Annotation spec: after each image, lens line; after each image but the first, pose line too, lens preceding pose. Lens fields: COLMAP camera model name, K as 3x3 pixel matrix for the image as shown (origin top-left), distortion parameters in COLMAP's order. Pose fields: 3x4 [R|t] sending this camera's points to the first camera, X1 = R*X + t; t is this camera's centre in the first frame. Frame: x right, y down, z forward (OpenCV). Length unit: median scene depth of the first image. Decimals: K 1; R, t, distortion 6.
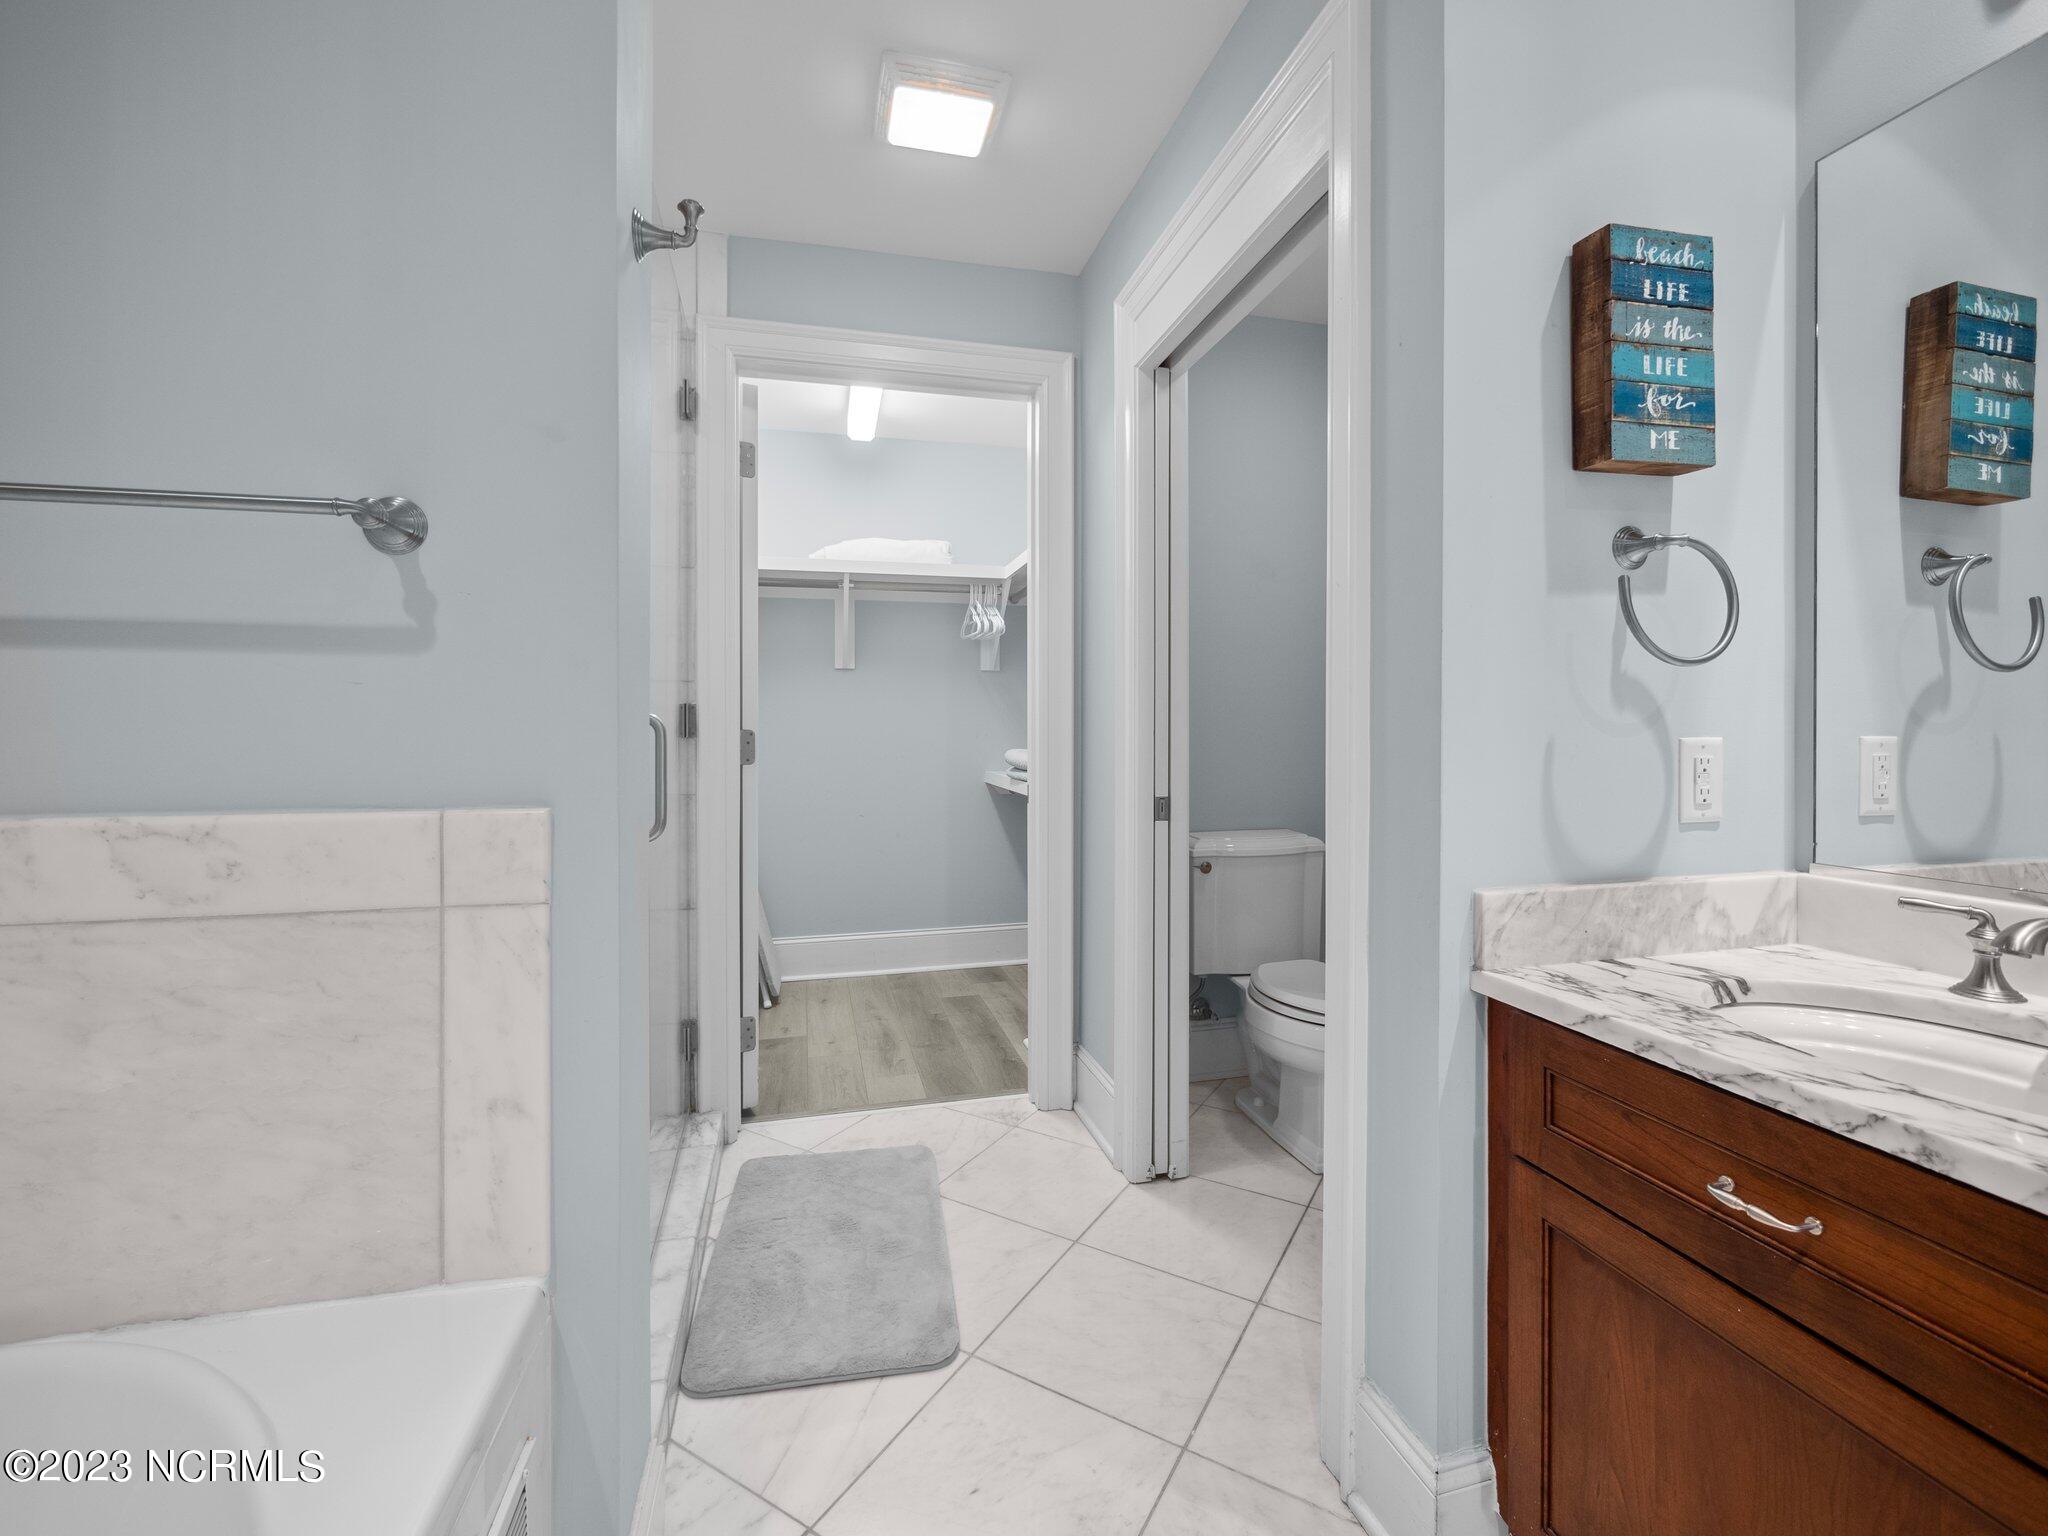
lens RADIAL K [[886.1, 0, 1028.1], [0, 886.1, 740.4], [0, 0, 1]] dist [-0.008258, 0.001345]
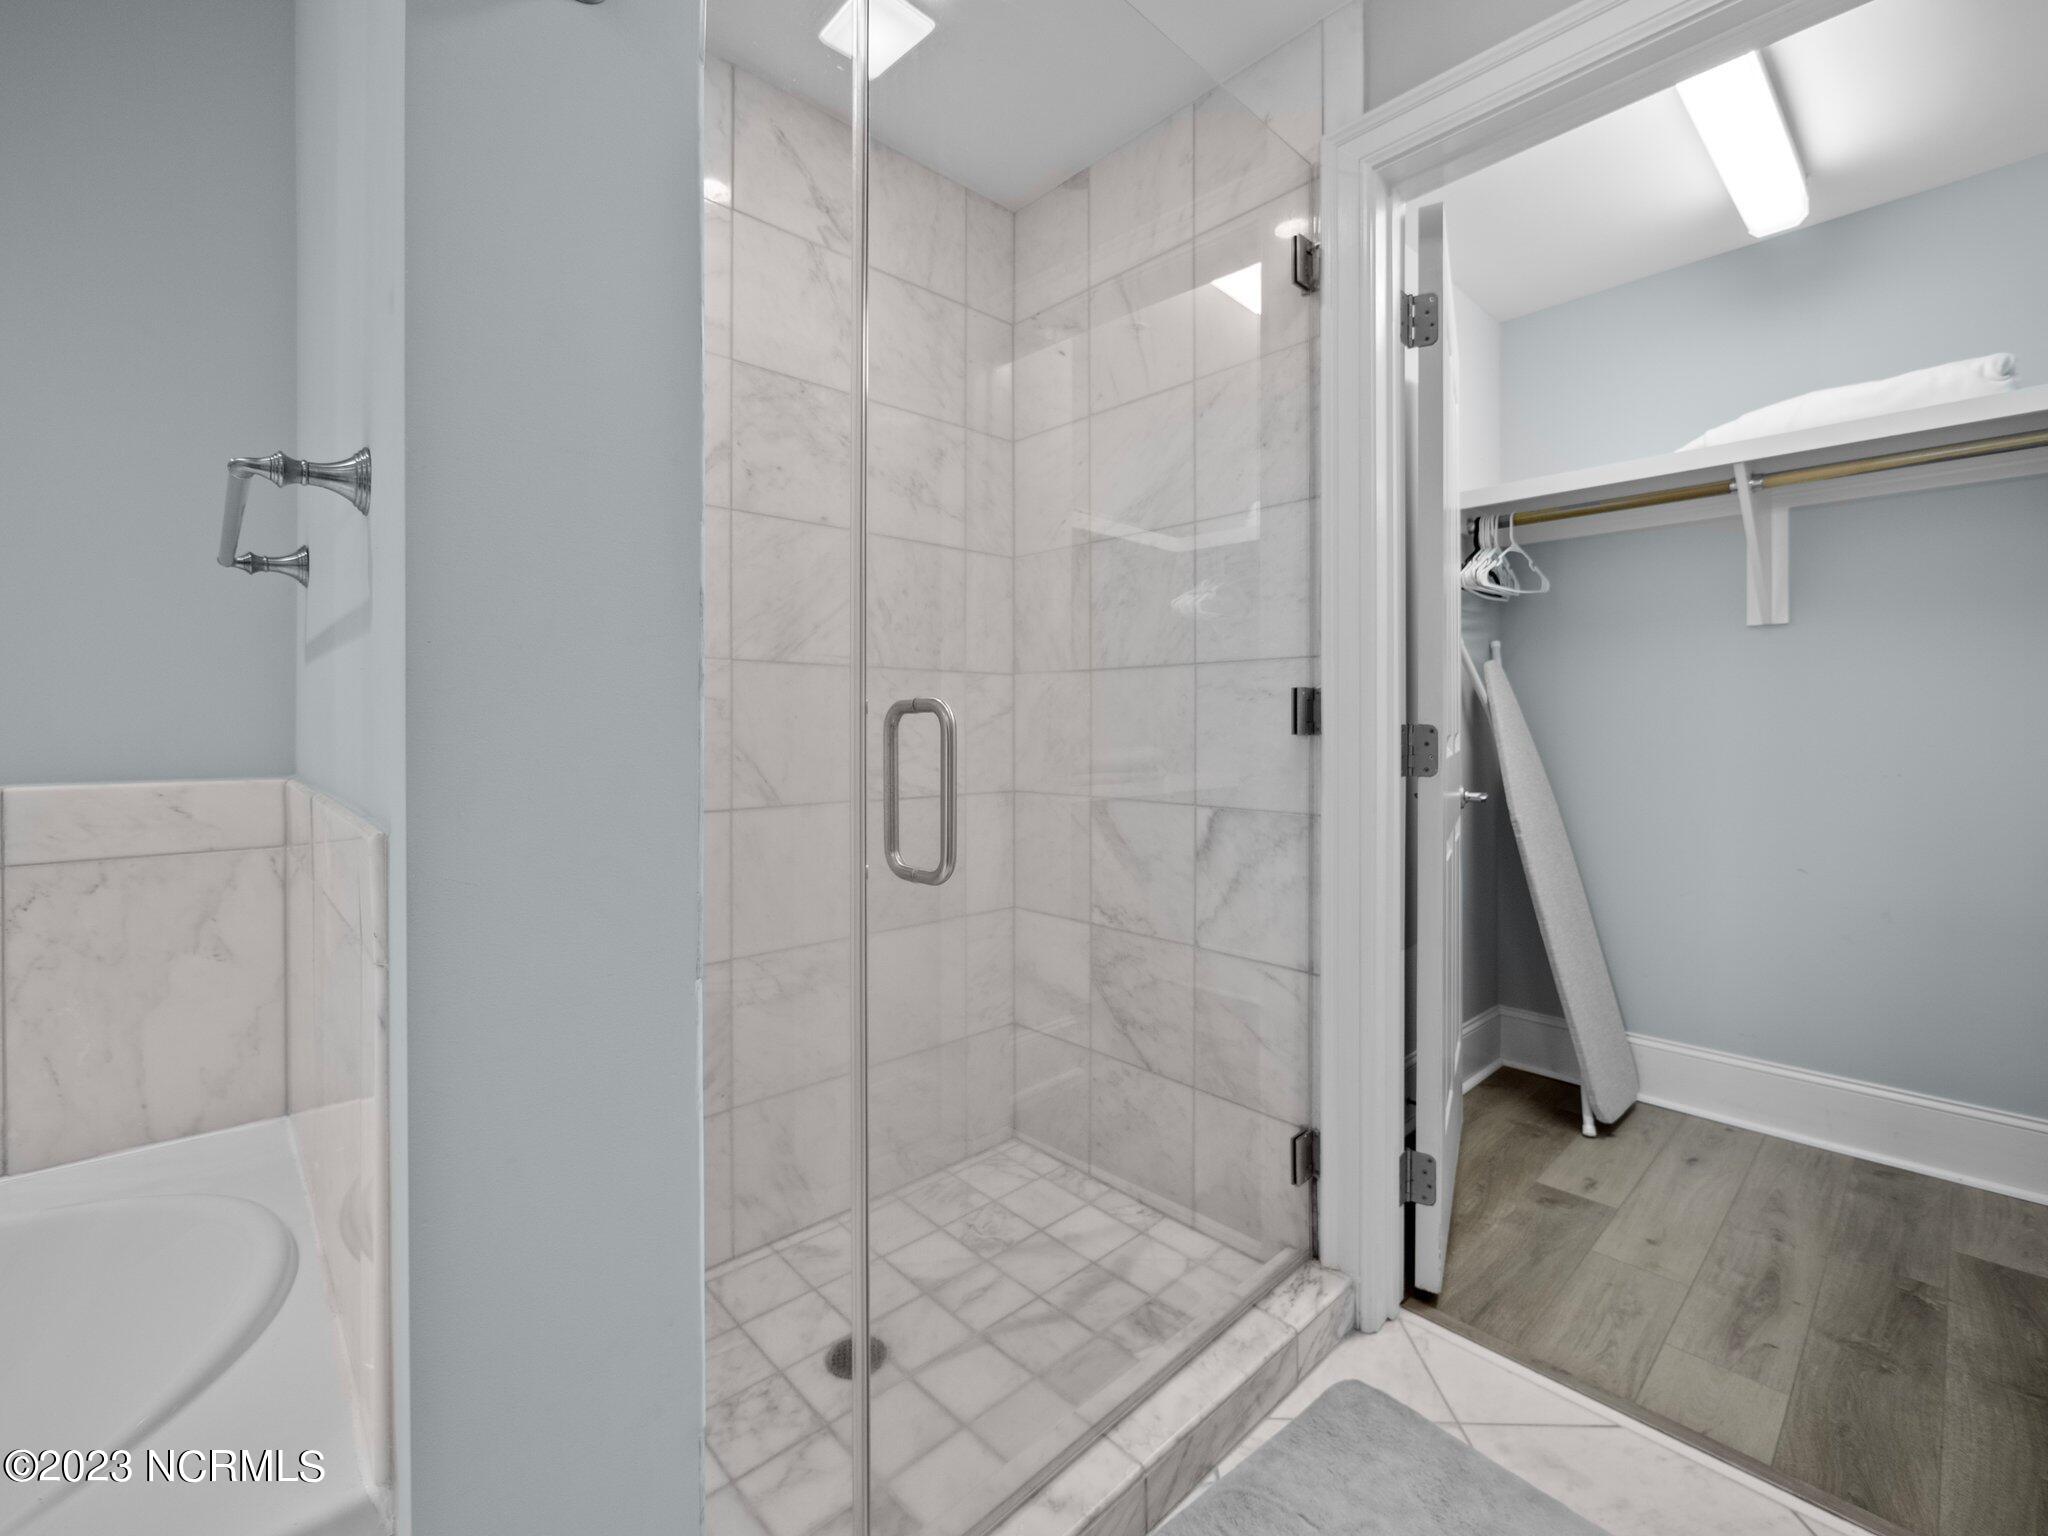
lens RADIAL K [[888.4, 0, 1025.8], [0, 888.4, 723.3], [0, 0, 1]] dist [-0.003733, -0.000693]
pose [[0.484538, 0.002590, -0.874766, 0.164363], [-0.013660, 0.999896, -0.004606, -0.006064], [0.874663, 0.014181, 0.484523, 0.550412]]
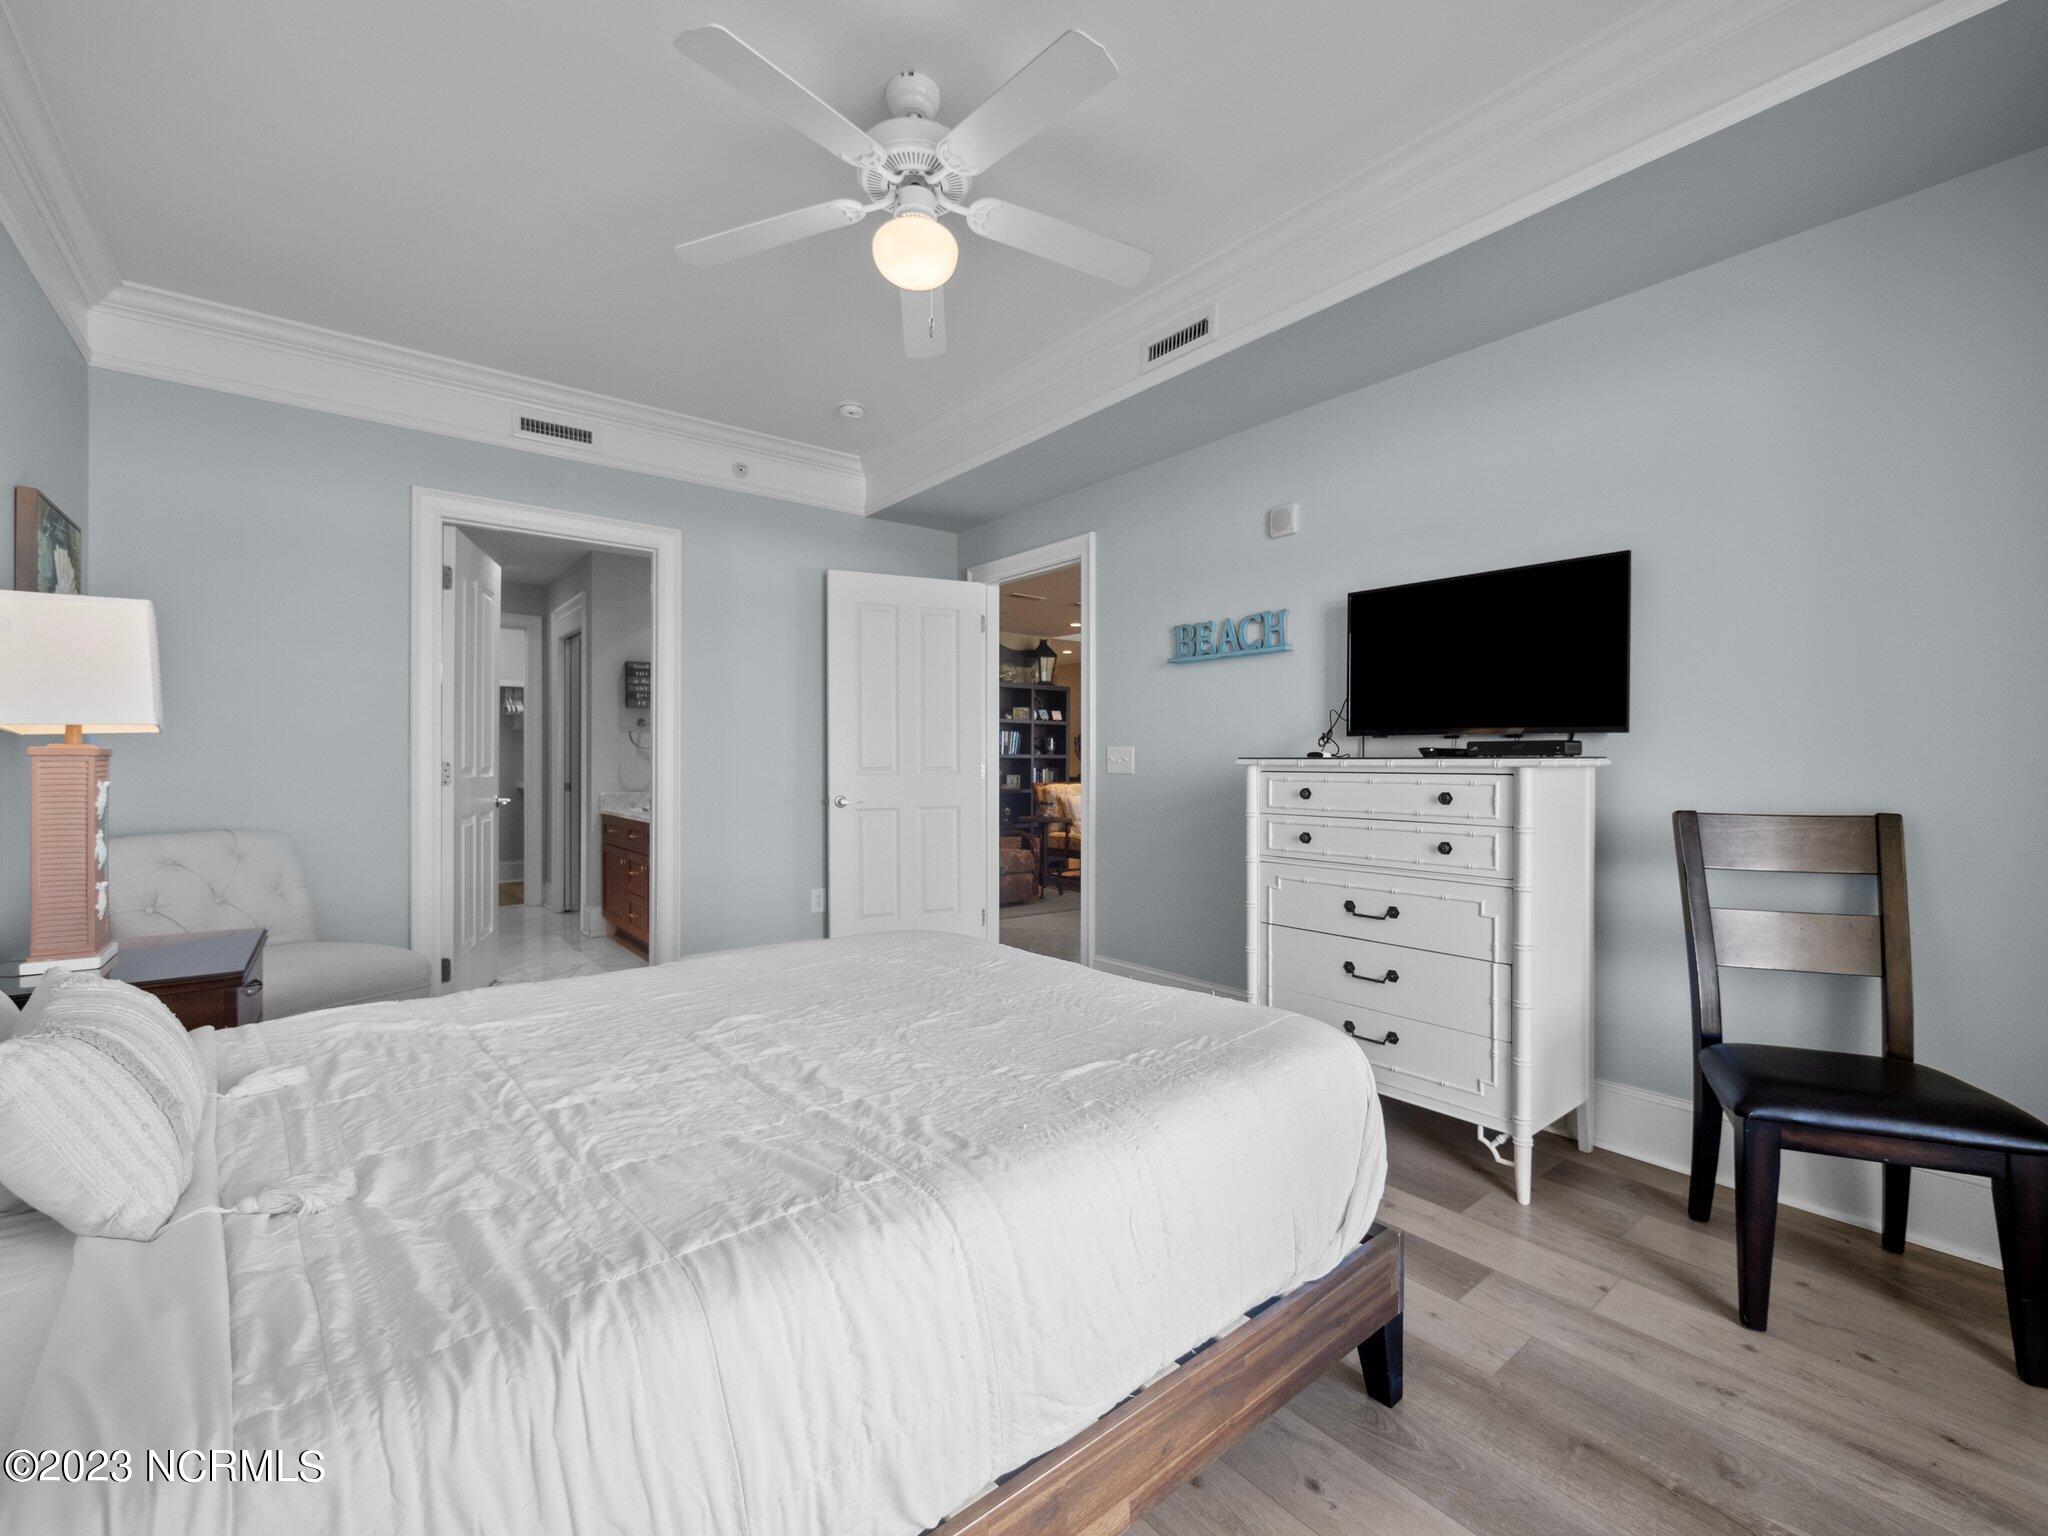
lens RADIAL K [[883.8, 0, 1024.0], [0, 883.8, 768.0], [0, 0, 1]] dist [-0.045130, -0.000193]
pose [[0.901115, -0.000036, 0.433580, 0.308217], [0.001044, 0.999997, -0.002088, 0.029651], [-0.433578, 0.002334, 0.901113, -2.712090]]
